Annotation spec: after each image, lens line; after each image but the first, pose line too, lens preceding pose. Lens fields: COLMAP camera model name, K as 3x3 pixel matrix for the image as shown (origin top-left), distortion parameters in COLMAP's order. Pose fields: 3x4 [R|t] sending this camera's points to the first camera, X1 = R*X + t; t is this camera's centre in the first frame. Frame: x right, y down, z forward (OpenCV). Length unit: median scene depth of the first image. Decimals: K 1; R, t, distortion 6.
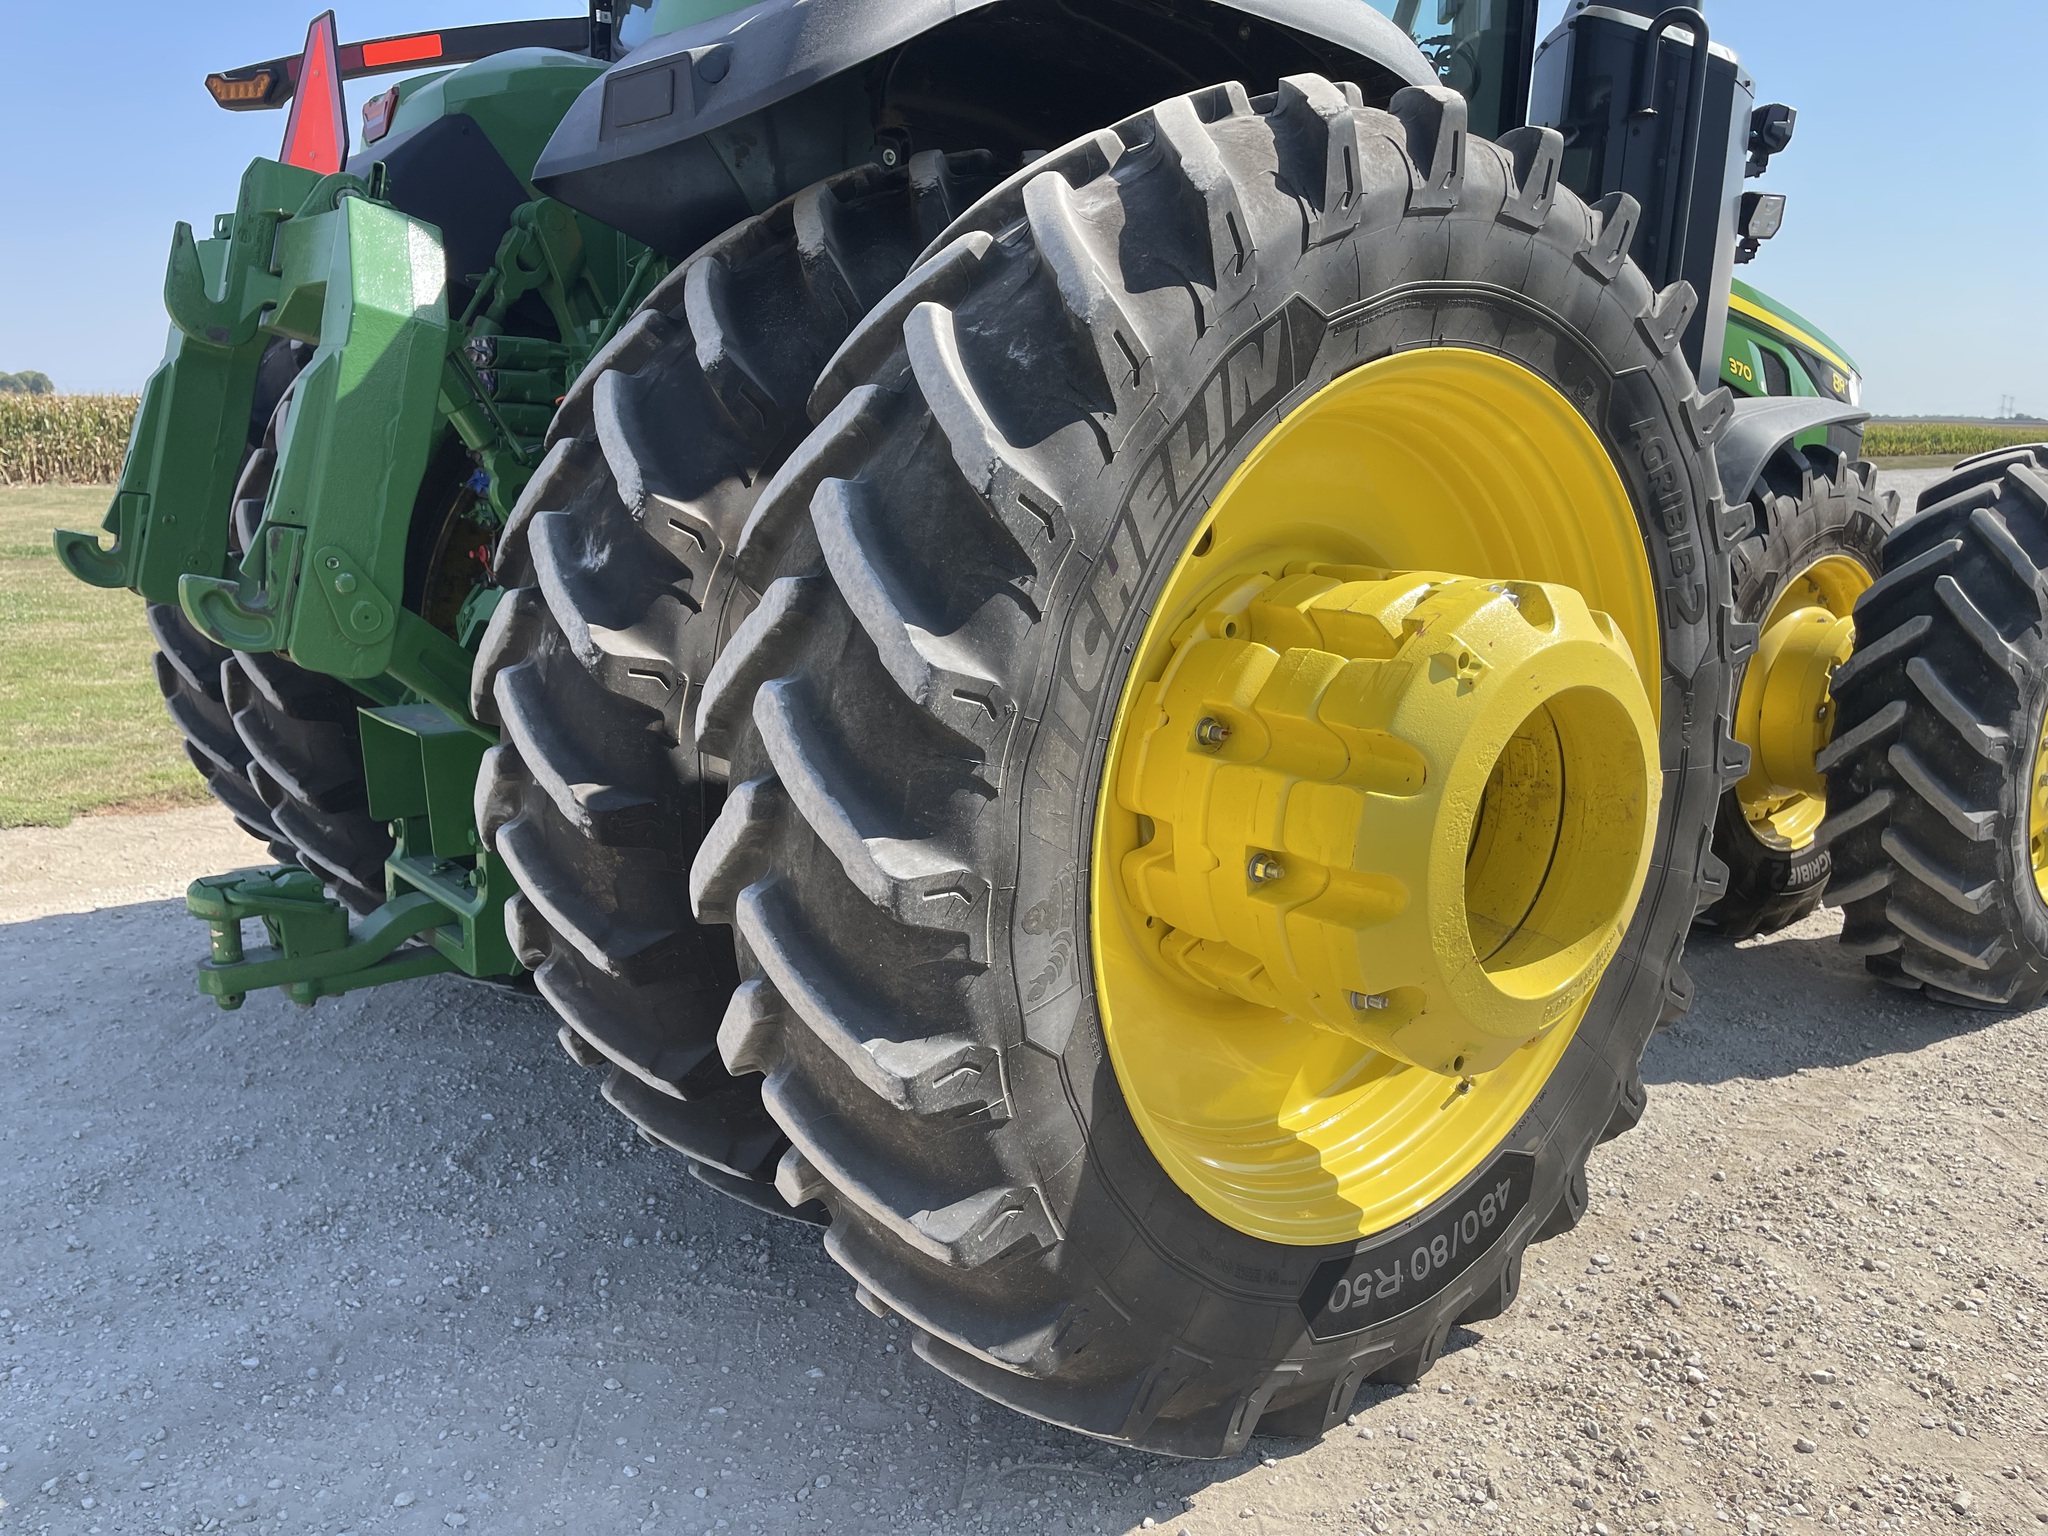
lens RADIAL K [[1593.9, 0, 1032.7], [0, 1593.9, 785.8], [0, 0, 1]] dist [0.068341, -0.097881]
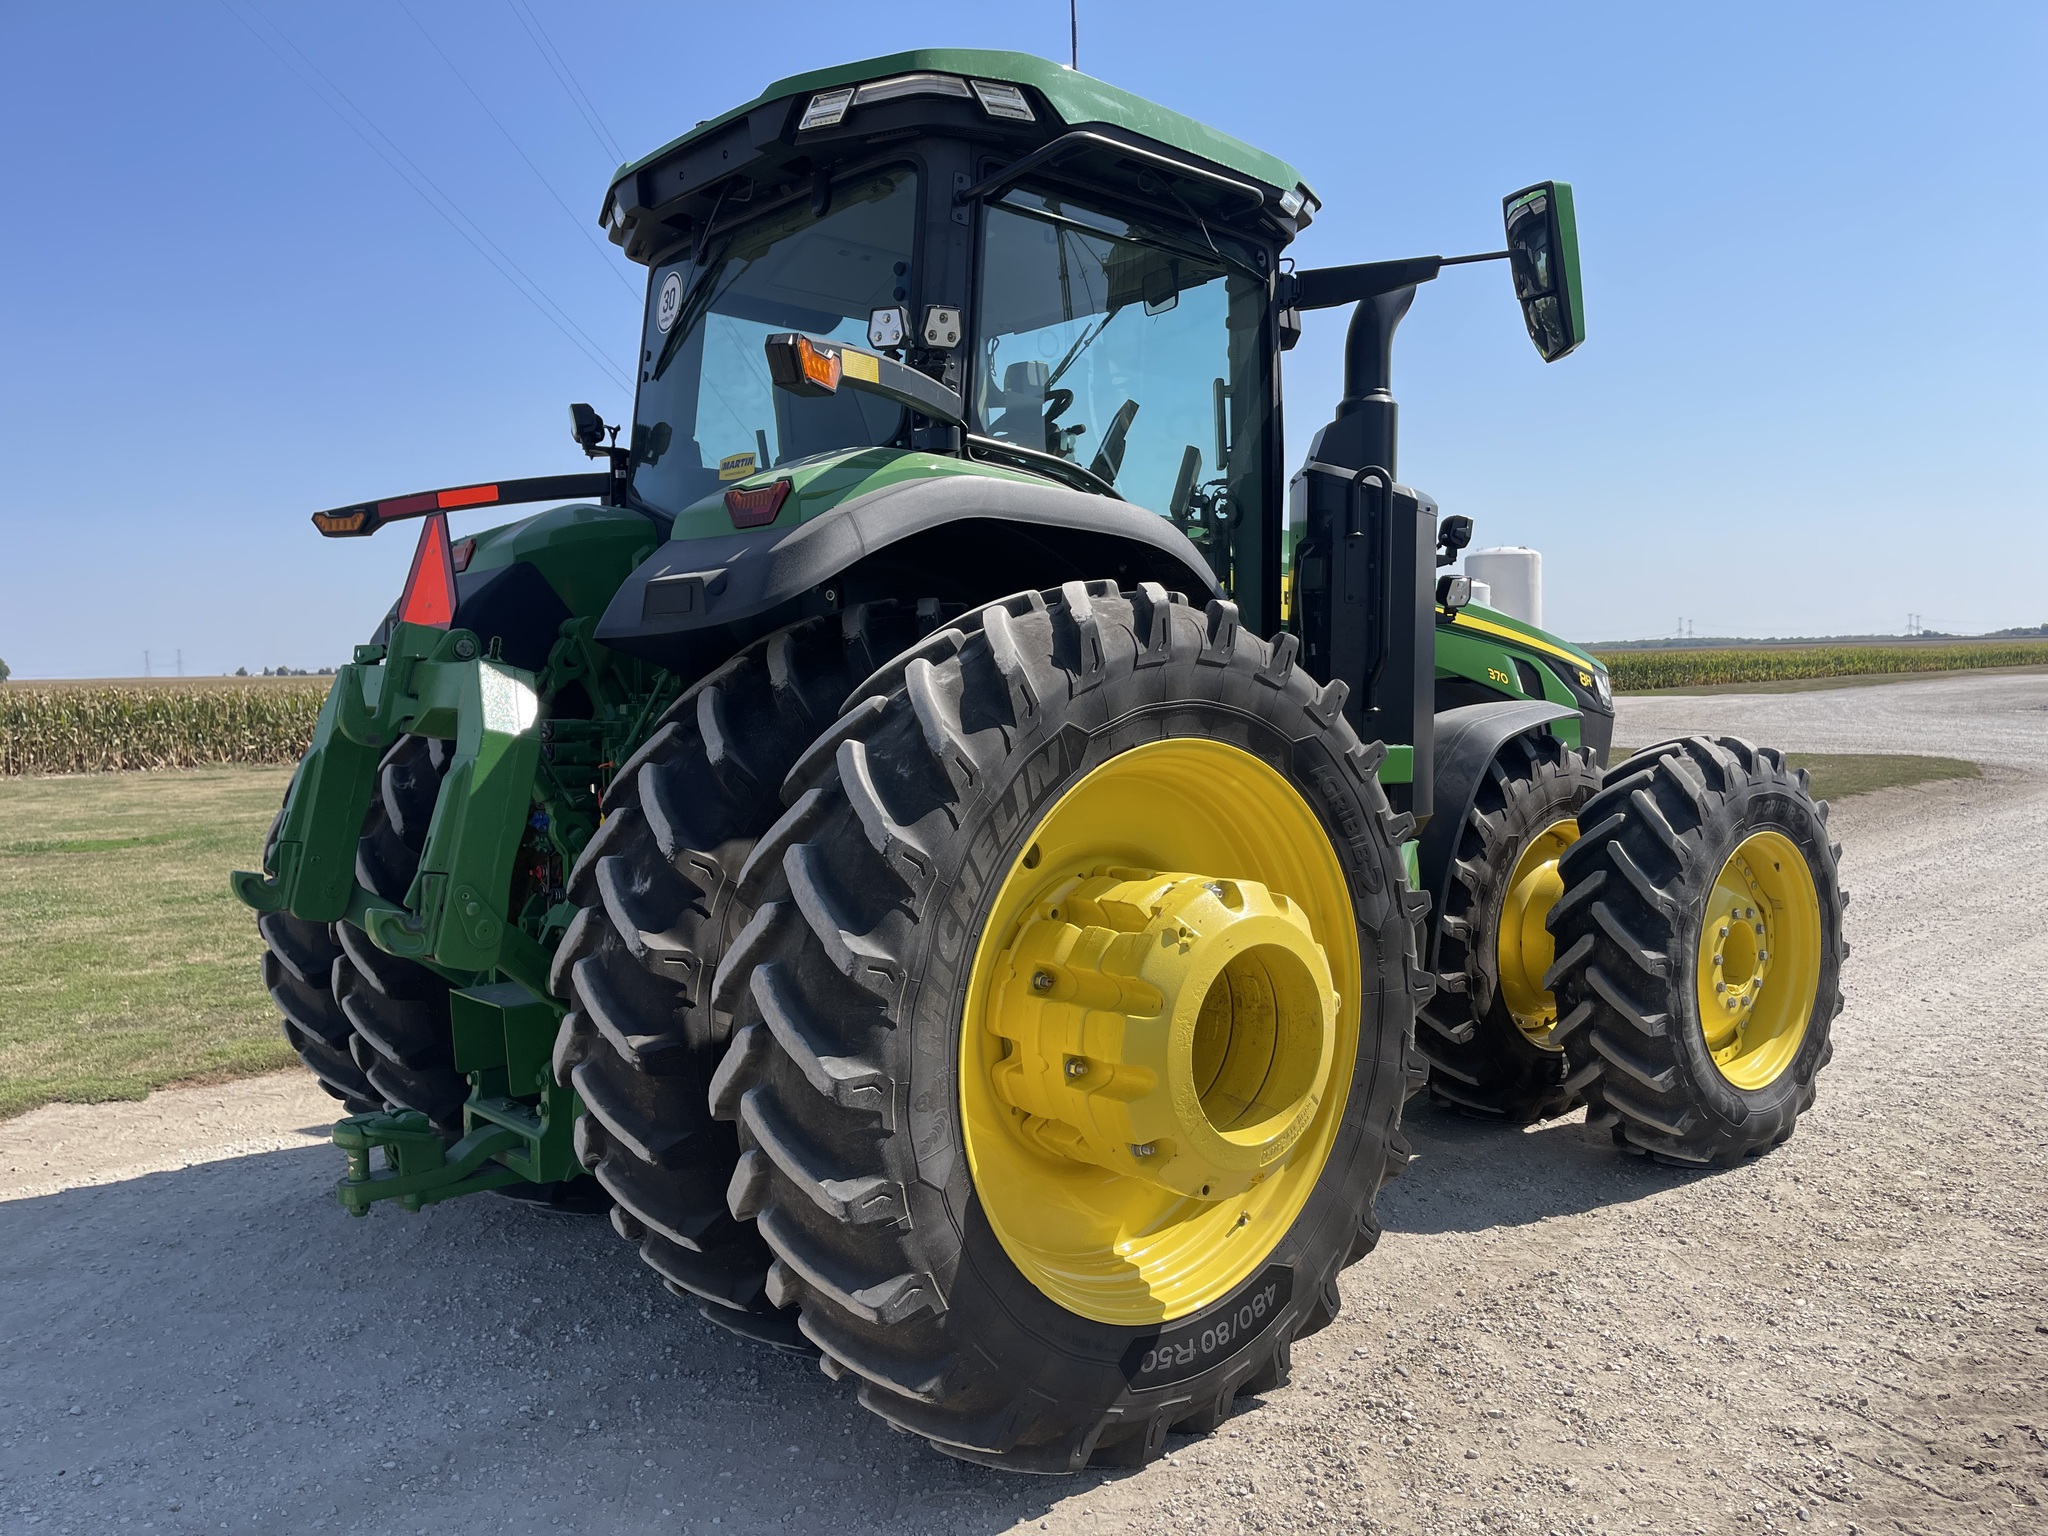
lens RADIAL K [[1593.9, 0, 1057.7], [0, 1593.9, 781.1], [0, 0, 1]] dist [0.068341, -0.097881]
pose [[0.998455, -0.038503, 0.040072, 0.064460], [0.044162, 0.987462, -0.151554, 0.008764], [-0.033734, 0.153090, 0.987636, -0.511894]]
